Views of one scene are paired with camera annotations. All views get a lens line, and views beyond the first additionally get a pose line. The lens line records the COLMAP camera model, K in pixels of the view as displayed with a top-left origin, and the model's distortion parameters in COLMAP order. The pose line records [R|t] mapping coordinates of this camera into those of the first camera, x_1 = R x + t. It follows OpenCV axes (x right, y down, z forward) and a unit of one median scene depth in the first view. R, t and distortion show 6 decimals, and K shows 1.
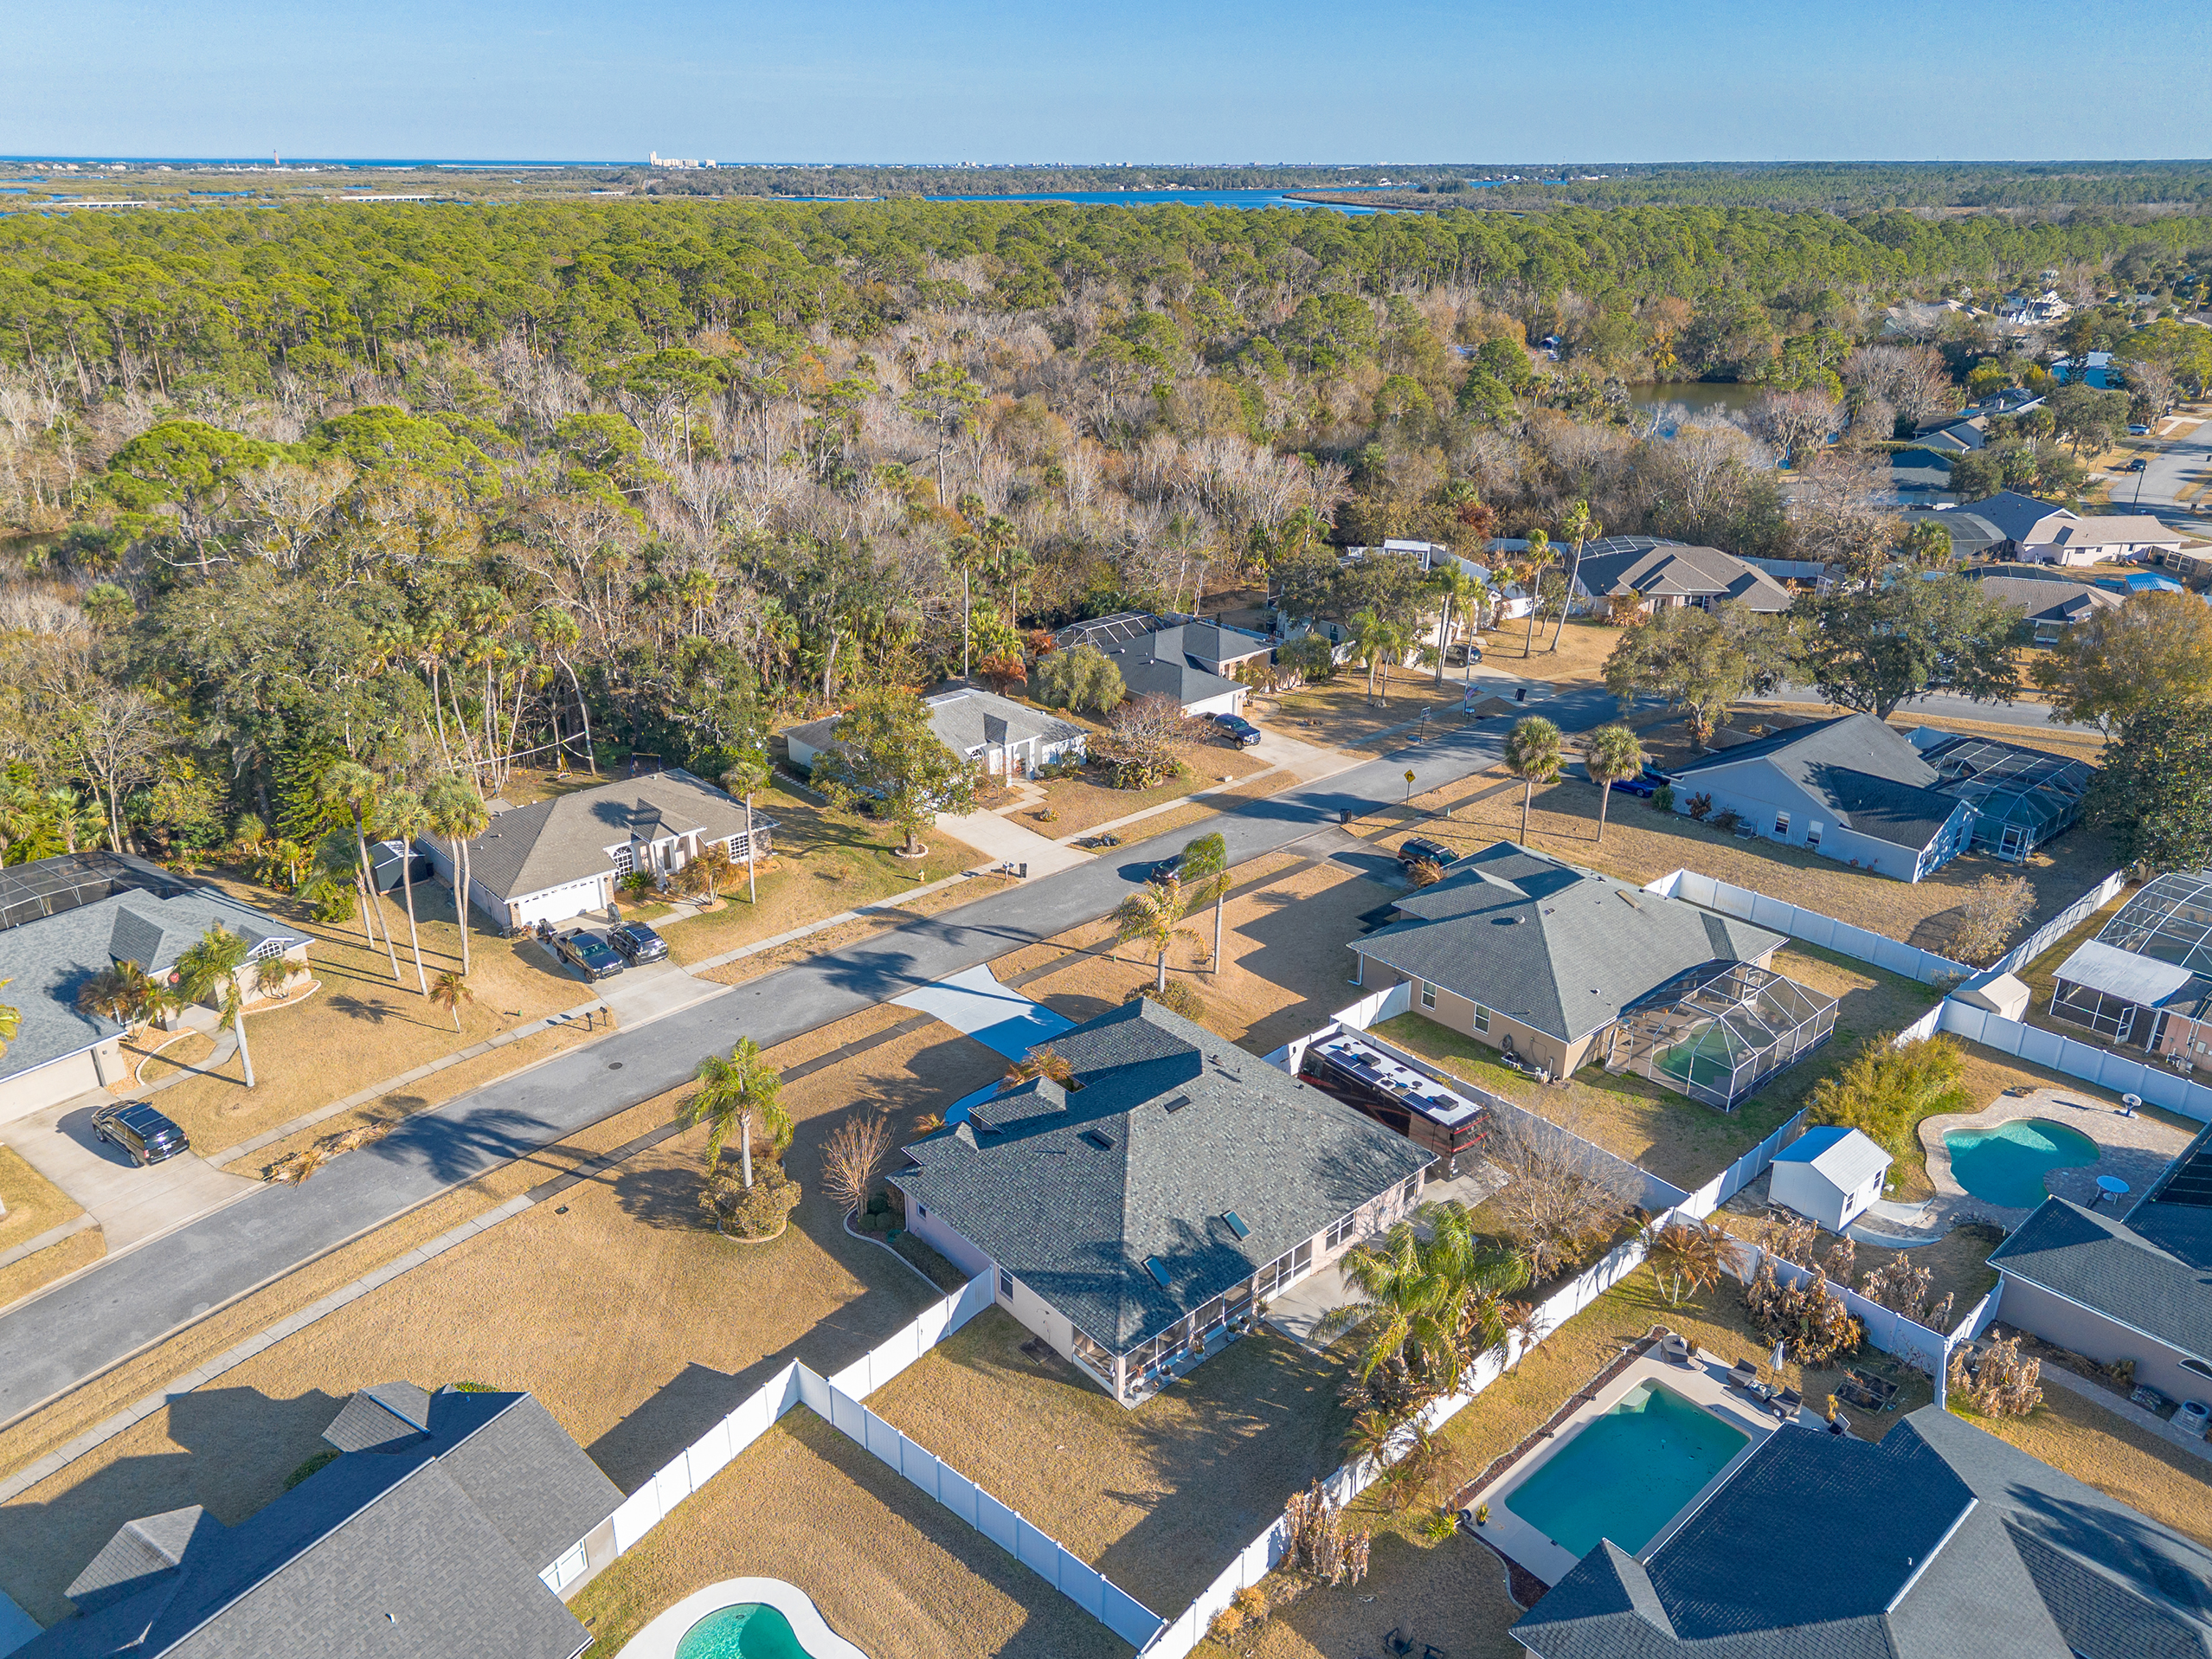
lens RADIAL K [[1567.0, 0, 1106.0], [0, 1567.0, 829.5], [0, 0, 1]] dist [0.102149, -0.090424]
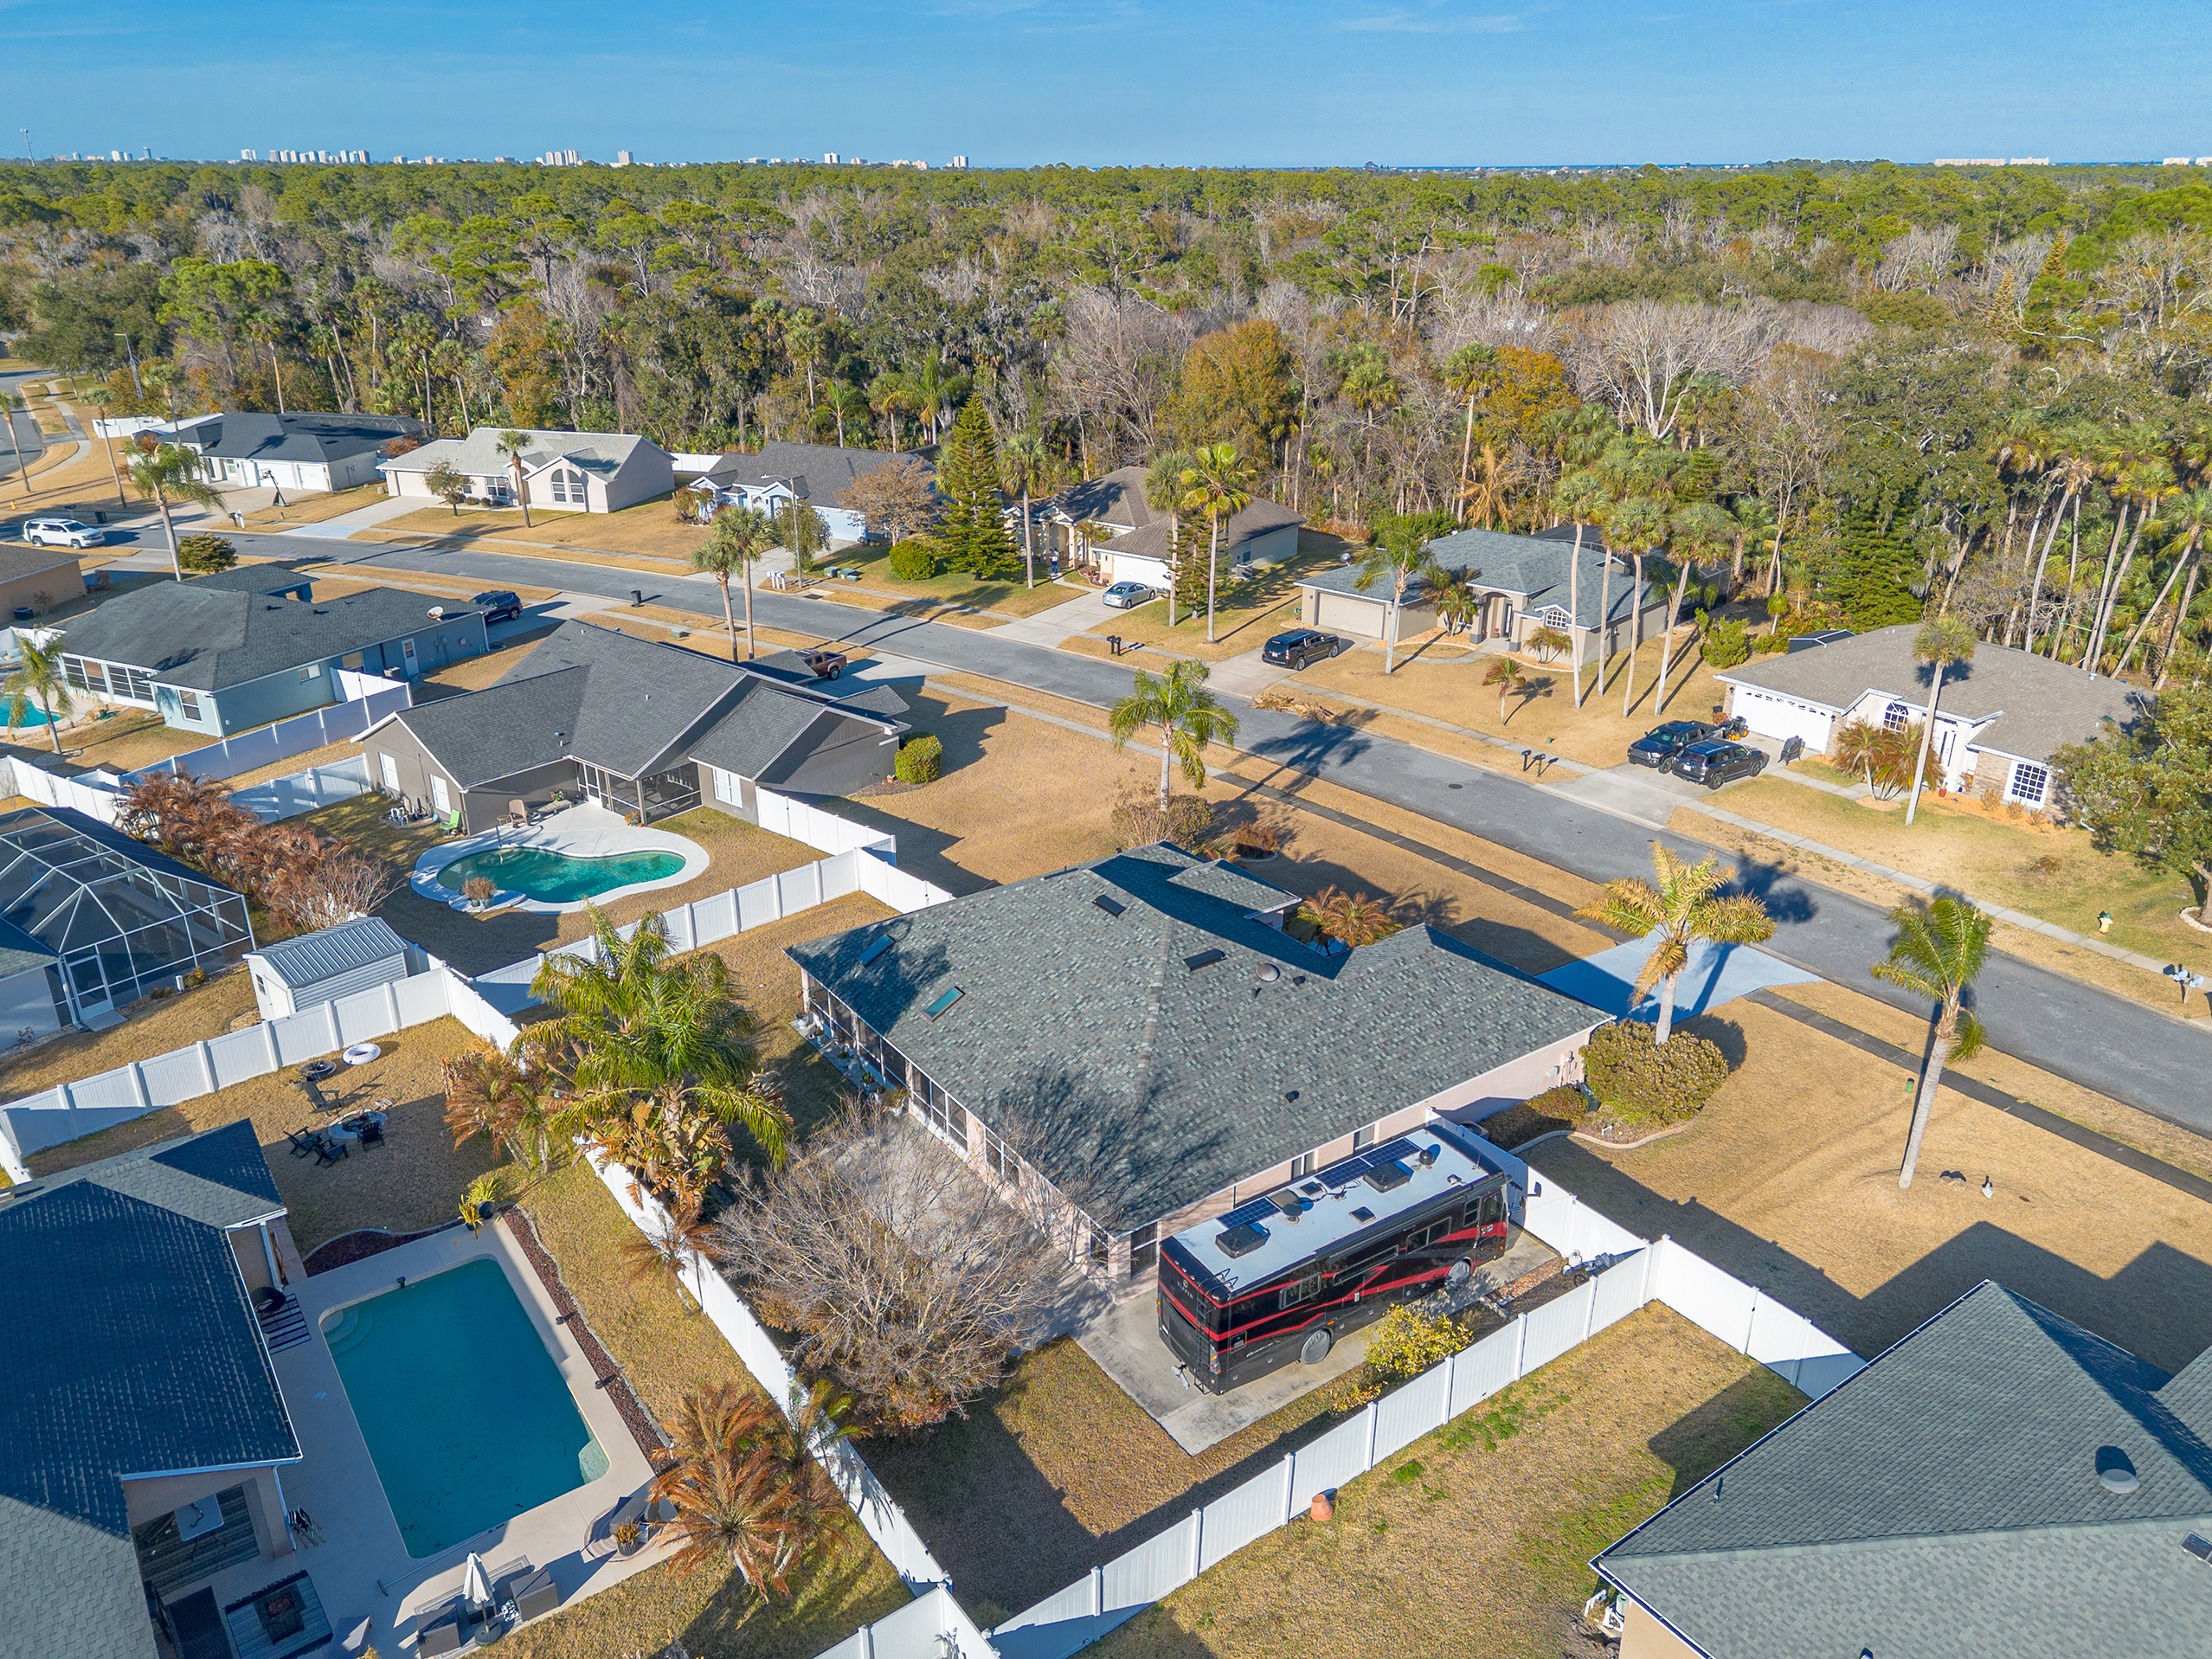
lens RADIAL K [[1574.9, 0, 1106.0], [0, 1574.9, 829.5], [0, 0, 1]] dist [0.085654, -0.100357]
pose [[-0.108727, 0.380992, -0.918163, 0.536436], [-0.385573, 0.835167, 0.392212, -0.105945], [0.916249, 0.396663, 0.056095, 0.727583]]
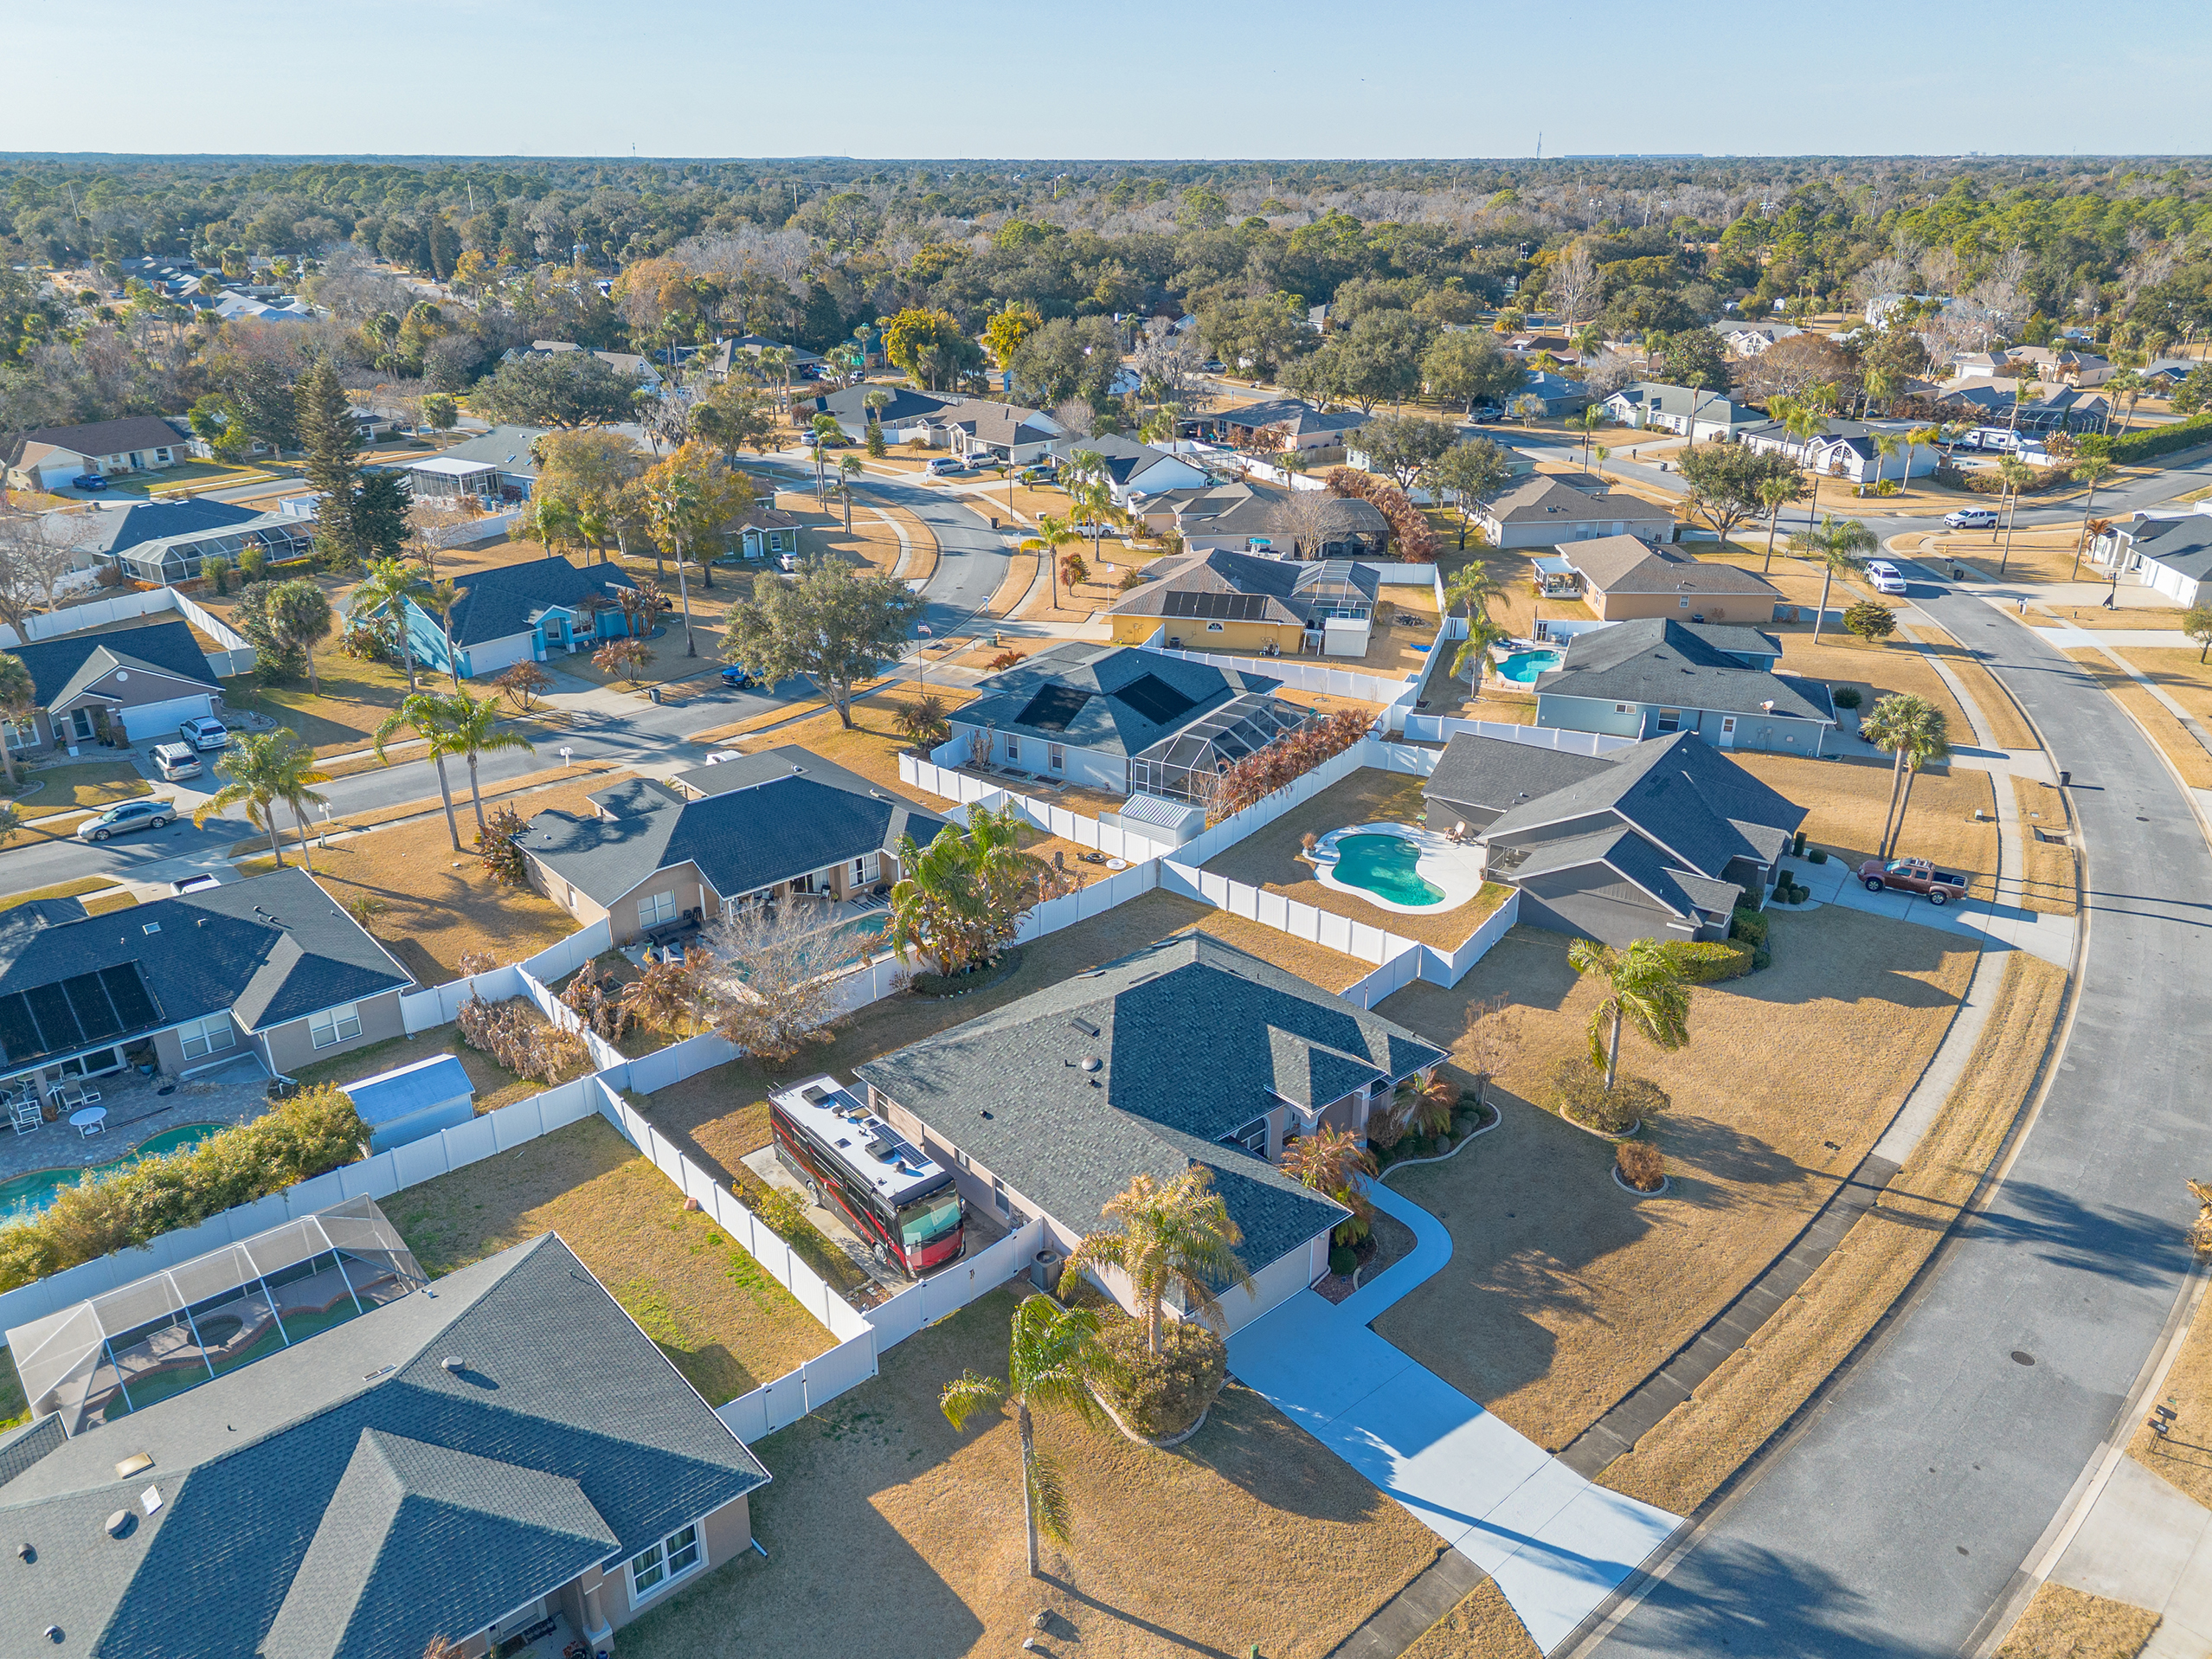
lens RADIAL K [[1567.0, 0, 1106.0], [0, 1567.0, 829.5], [0, 0, 1]] dist [0.102149, -0.090424]
pose [[-0.999970, -0.005933, 0.004965, 0.049192], [-0.000580, 0.697518, 0.716567, -0.428385], [-0.007715, 0.716543, -0.697500, 1.223846]]
